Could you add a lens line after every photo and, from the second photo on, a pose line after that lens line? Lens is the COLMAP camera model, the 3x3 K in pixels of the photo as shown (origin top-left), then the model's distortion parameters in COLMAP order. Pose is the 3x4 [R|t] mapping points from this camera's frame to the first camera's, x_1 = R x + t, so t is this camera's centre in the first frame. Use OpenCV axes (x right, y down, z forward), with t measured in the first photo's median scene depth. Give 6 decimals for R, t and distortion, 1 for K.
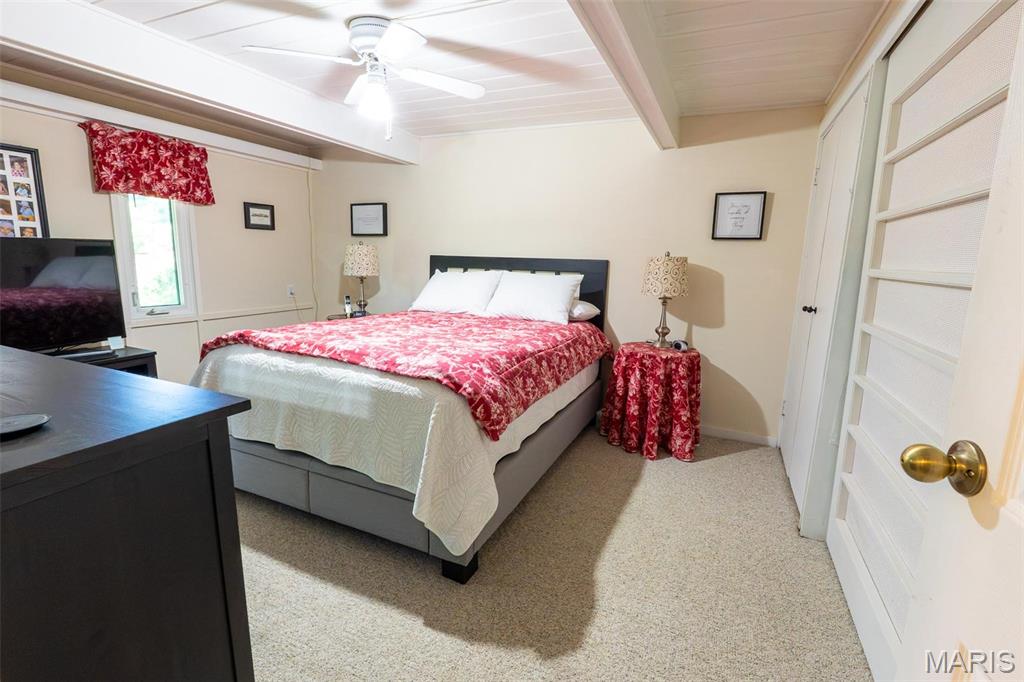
lens RADIAL K [[469.1, 0, 511.7], [0, 469.1, 342.5], [0, 0, 1]] dist [-0.002599, -0.000670]
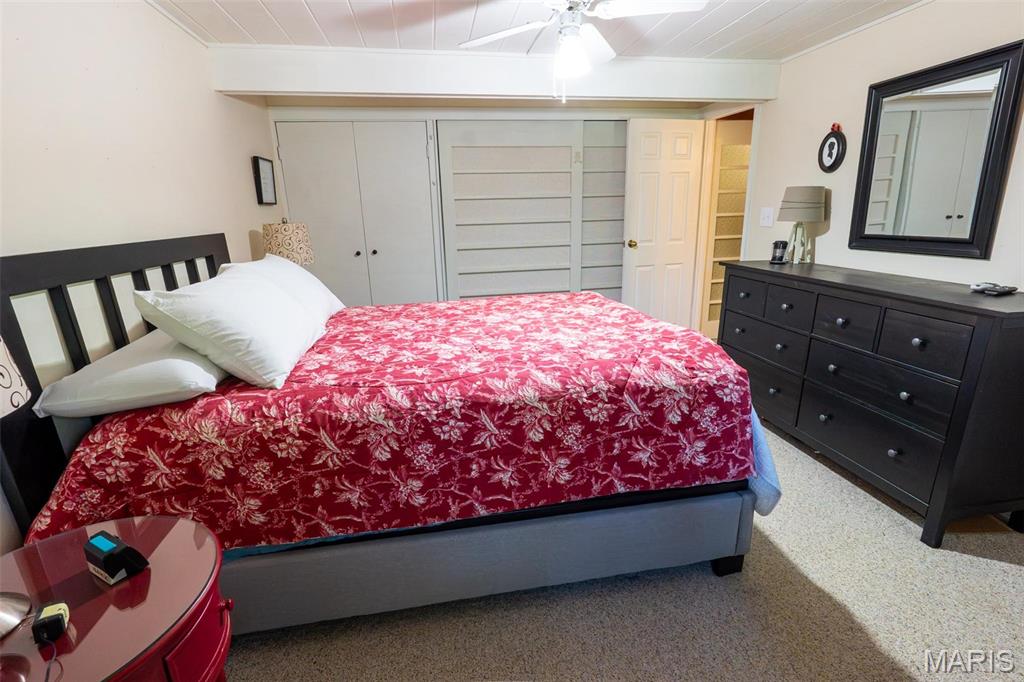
lens RADIAL K [[469.1, 0, 514.3], [0, 469.1, 342.4], [0, 0, 1]] dist [-0.002599, -0.000670]
pose [[-0.568867, -0.233979, 0.788444, -0.790074], [0.156894, 0.910196, 0.383310, -0.274315], [-0.807326, 0.341755, -0.481071, 1.260279]]
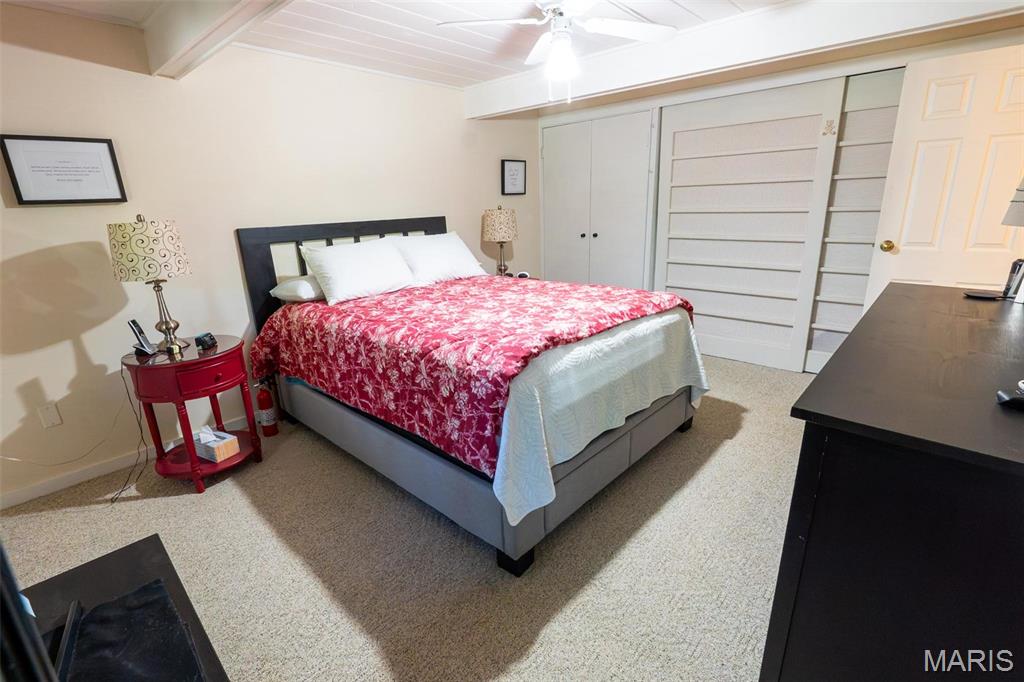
lens RADIAL K [[469.1, 0, 510.6], [0, 469.1, 342.3], [0, 0, 1]] dist [-0.002599, -0.000670]
pose [[0.310239, -0.307622, 0.899511, -1.001585], [0.207941, 0.945244, 0.251544, -0.169405], [-0.927638, 0.109007, 0.357219, 0.600673]]
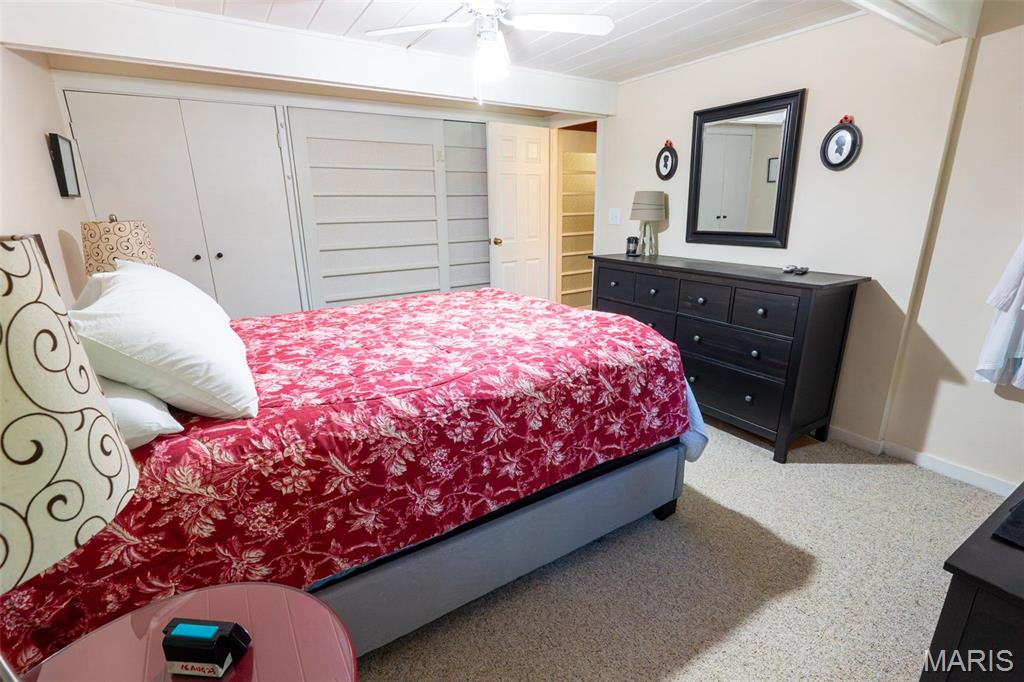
lens RADIAL K [[469.1, 0, 510.8], [0, 469.1, 342.7], [0, 0, 1]] dist [-0.002599, -0.000670]
pose [[-0.839024, -0.168123, 0.517468, -0.668172], [0.087741, 0.896808, 0.433633, -0.300116], [-0.536973, 0.409232, -0.737692, 1.397262]]
